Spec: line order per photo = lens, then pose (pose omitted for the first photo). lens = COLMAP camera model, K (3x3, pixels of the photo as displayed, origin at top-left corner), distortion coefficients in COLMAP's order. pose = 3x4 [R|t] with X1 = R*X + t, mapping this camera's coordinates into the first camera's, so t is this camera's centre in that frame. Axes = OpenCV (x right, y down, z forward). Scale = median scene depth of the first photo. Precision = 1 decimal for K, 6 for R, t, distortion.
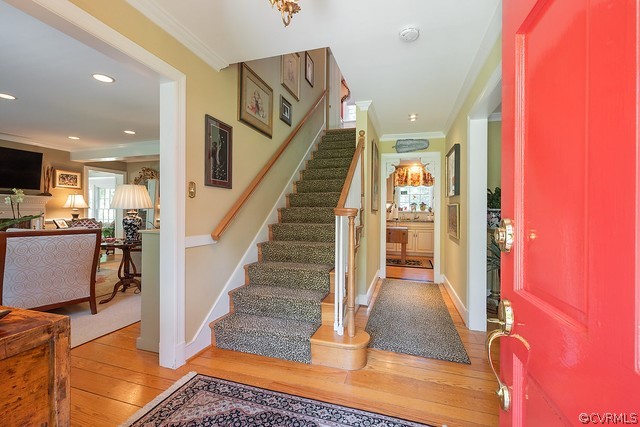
lens RADIAL K [[279.1, 0, 324.0], [0, 279.1, 211.3], [0, 0, 1]] dist [-0.002440, 0.000531]
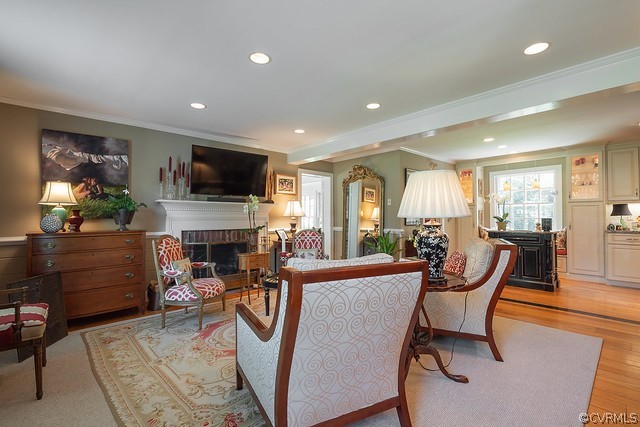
lens RADIAL K [[294.4, 0, 316.7], [0, 294.4, 214.6], [0, 0, 1]] dist [0.017202, 0.000184]
pose [[0.857931, -0.015176, -0.513541, -0.360184], [0.010308, 0.999871, -0.012328, -0.005424], [0.513662, 0.005283, 0.857976, 0.246967]]
